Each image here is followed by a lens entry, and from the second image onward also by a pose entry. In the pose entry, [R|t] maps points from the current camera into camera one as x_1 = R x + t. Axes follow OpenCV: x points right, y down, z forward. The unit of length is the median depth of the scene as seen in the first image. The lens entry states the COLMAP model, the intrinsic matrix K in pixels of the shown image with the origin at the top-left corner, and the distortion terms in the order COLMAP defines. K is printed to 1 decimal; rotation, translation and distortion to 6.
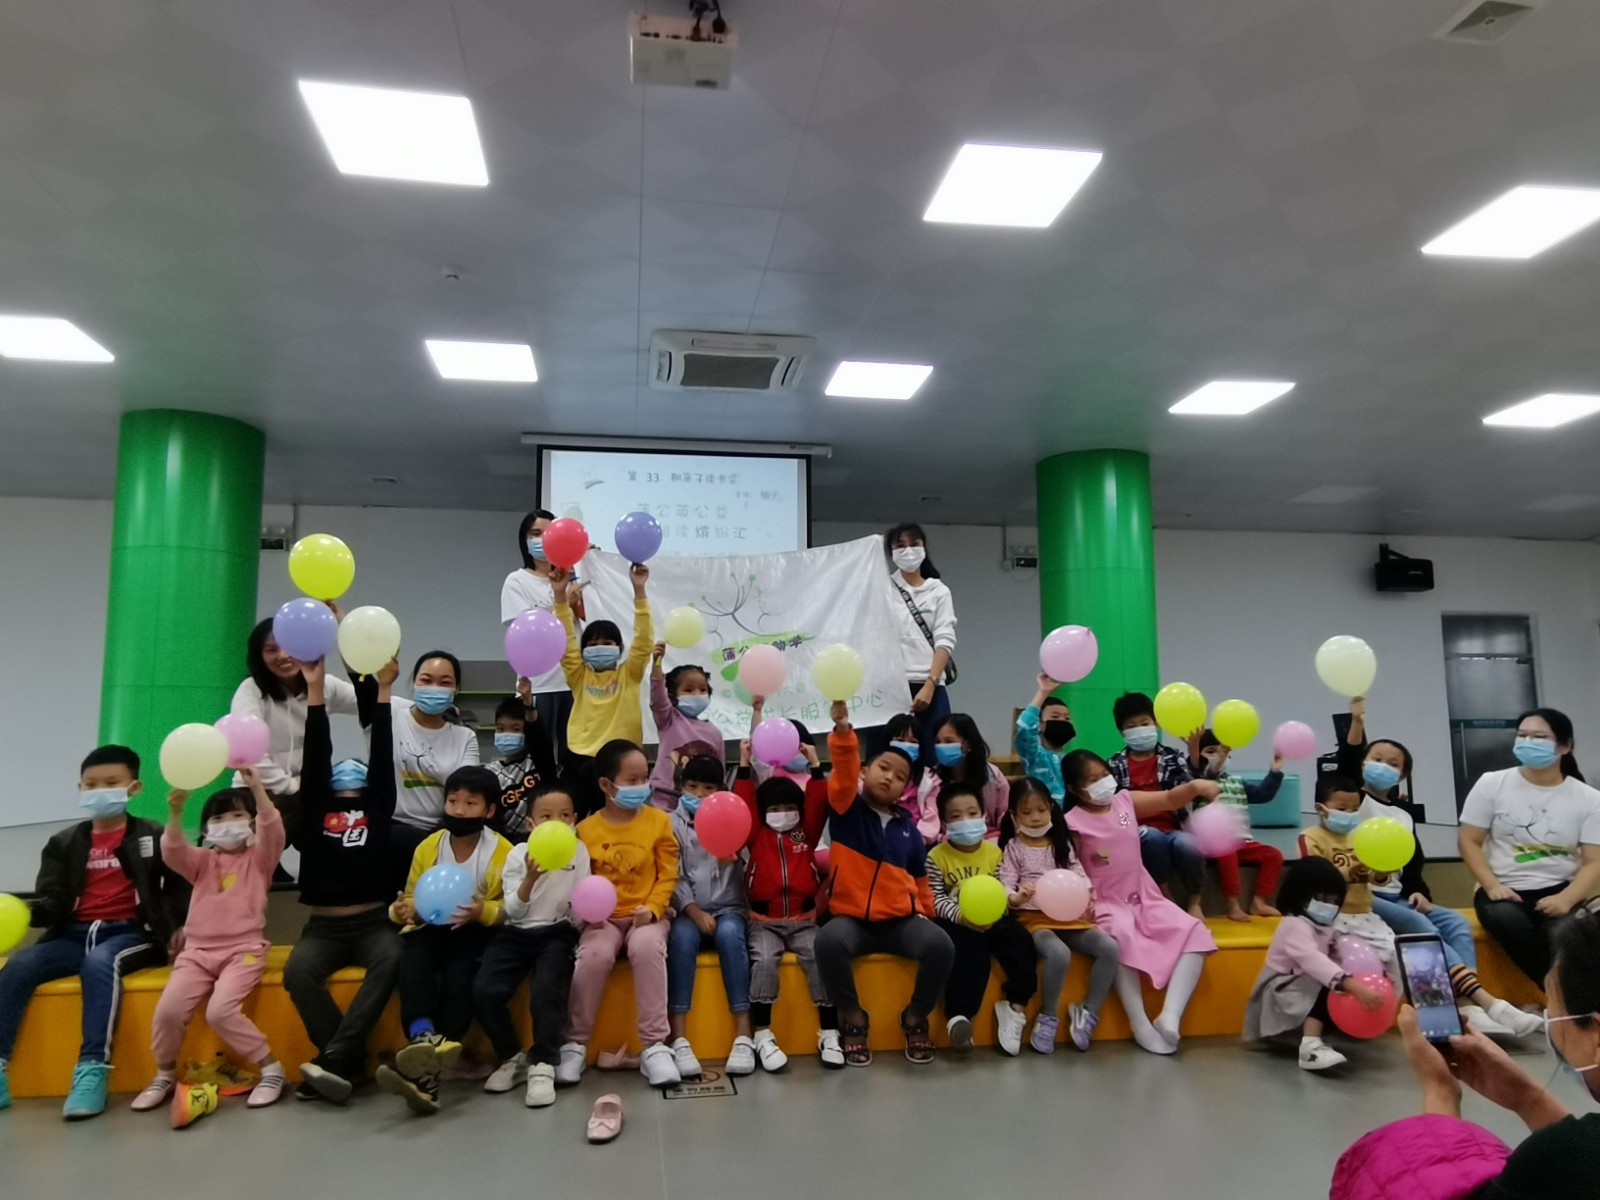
lens RADIAL K [[1052.7, 0, 800.0], [0, 1052.7, 600.0], [0, 0, 1]] dist [0.068639, 0.002653]
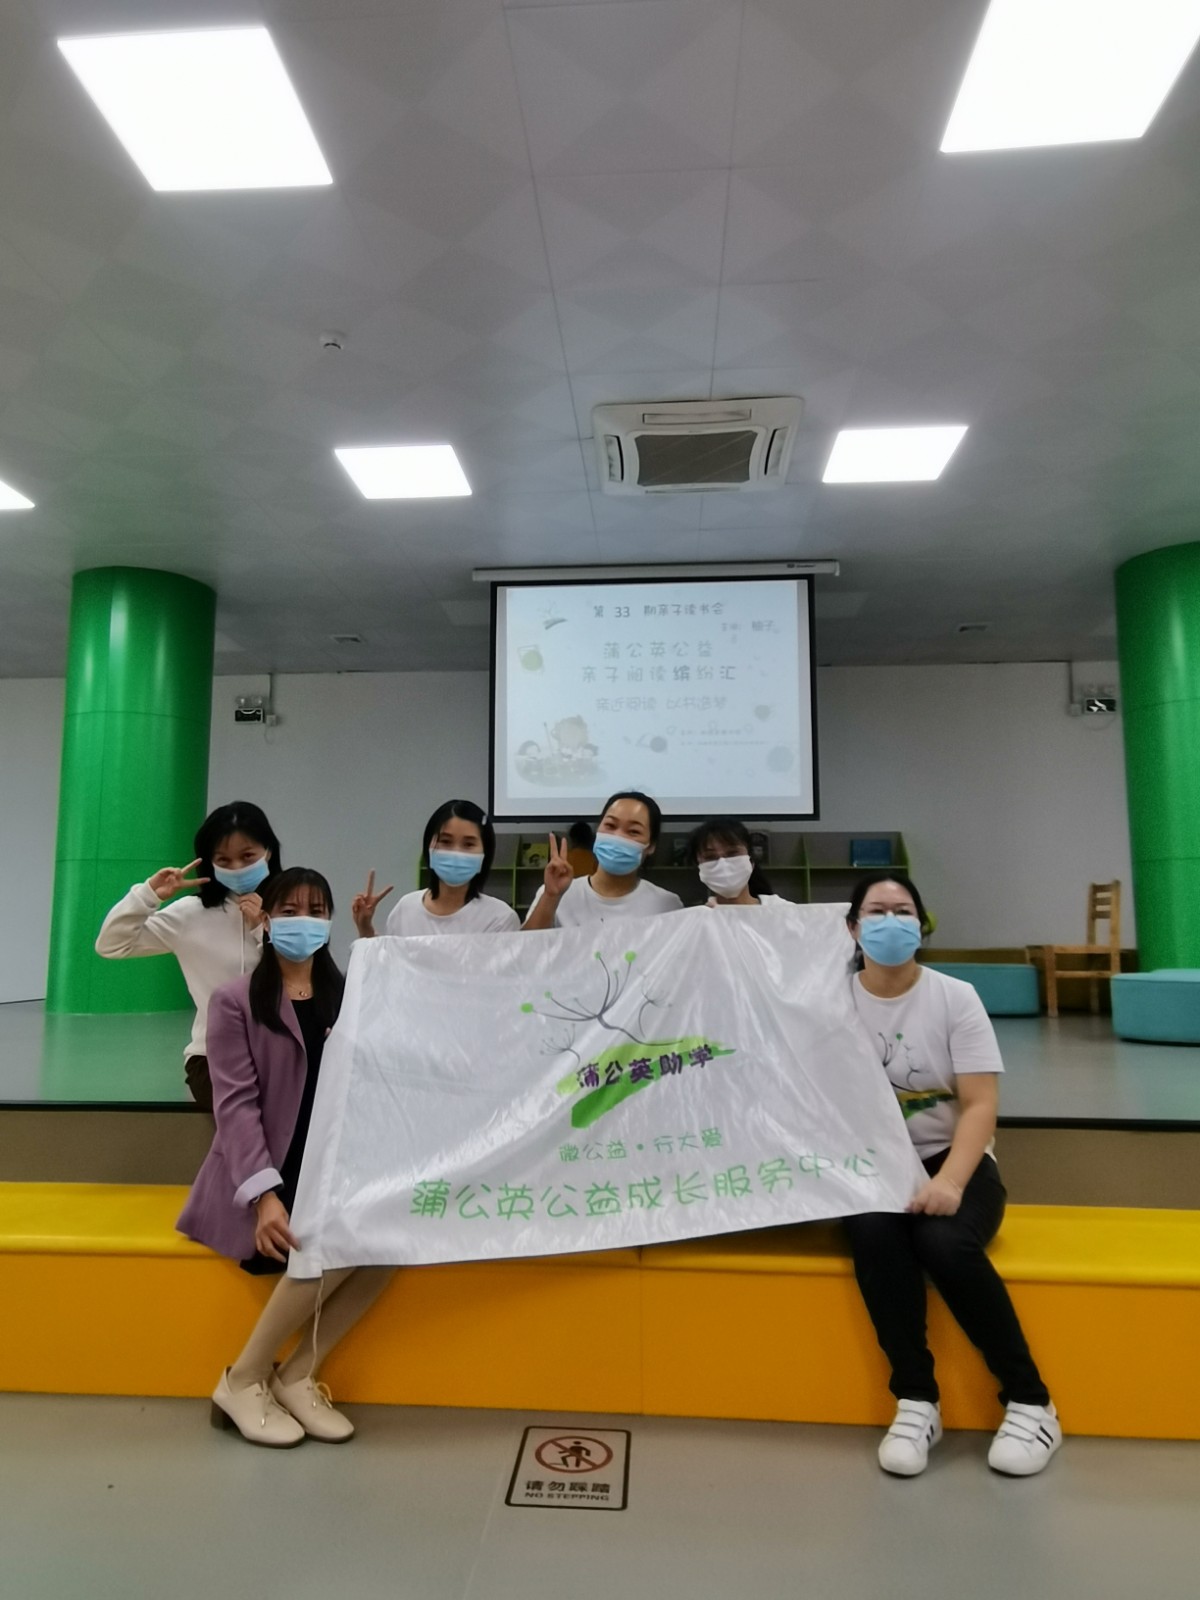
lens RADIAL K [[1052.7, 0, 600.0], [0, 1052.7, 800.0], [0, 0, 1]] dist [0.068639, 0.002653]
pose [[0.974898, -0.024299, -0.221320, 0.028336], [0.028115, 0.999505, 0.014107, 0.023607], [0.220868, -0.019976, 0.975099, 0.166850]]
